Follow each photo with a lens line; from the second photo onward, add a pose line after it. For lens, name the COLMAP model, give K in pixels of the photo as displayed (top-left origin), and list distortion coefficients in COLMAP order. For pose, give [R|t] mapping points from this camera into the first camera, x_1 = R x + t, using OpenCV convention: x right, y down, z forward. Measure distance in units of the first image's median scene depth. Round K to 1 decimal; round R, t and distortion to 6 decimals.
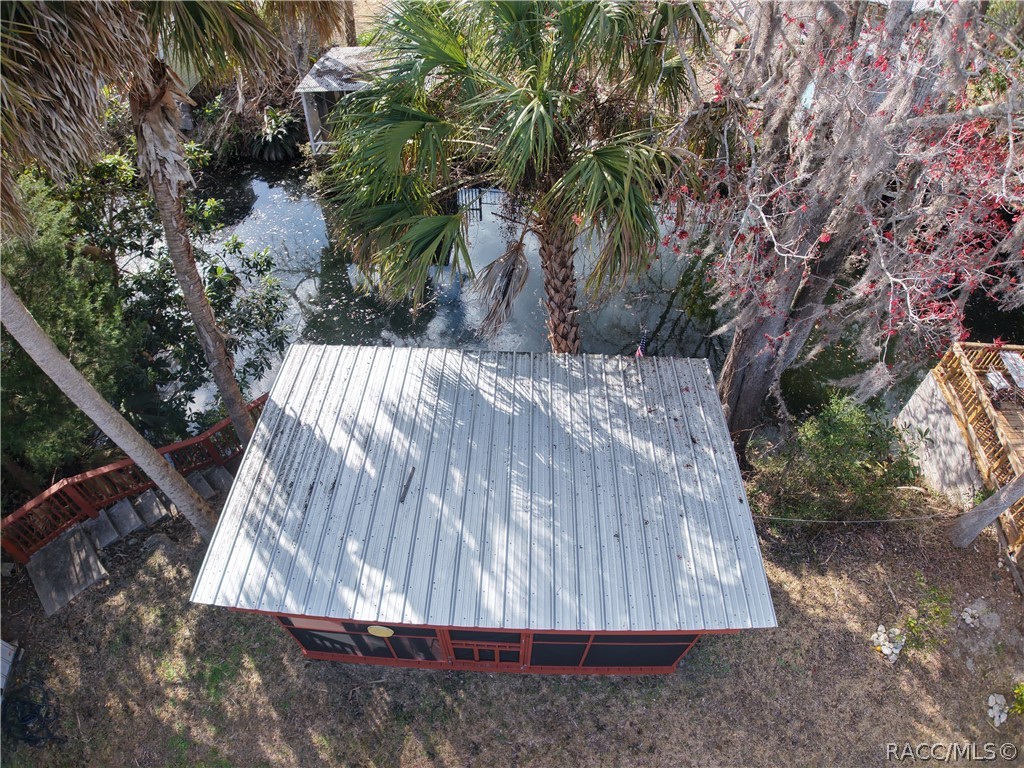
lens RADIAL K [[586.9, 0, 512.0], [0, 586.9, 384.0], [0, 0, 1]] dist [-0.176757, 0.023160]
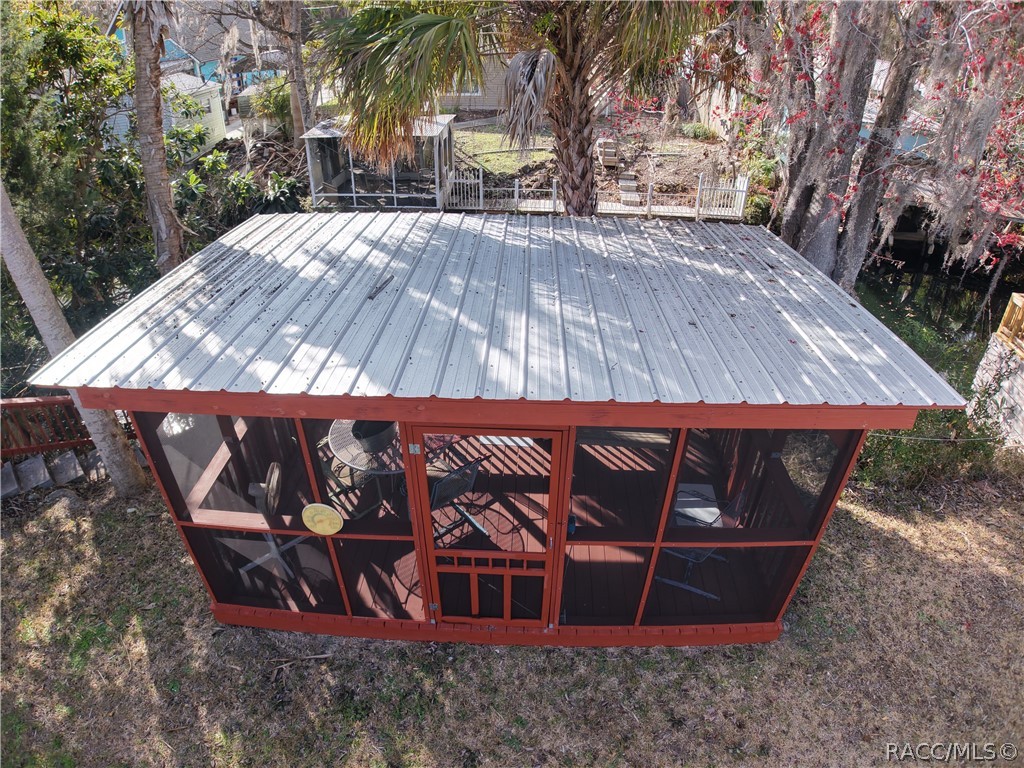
lens RADIAL K [[586.9, 0, 512.0], [0, 586.9, 384.0], [0, 0, 1]] dist [-0.176757, 0.023160]
pose [[0.999996, 0.000295, 0.002877, -0.023209], [0.000444, 0.967337, -0.253495, 0.409638], [-0.002858, 0.253496, 0.967332, 0.316032]]
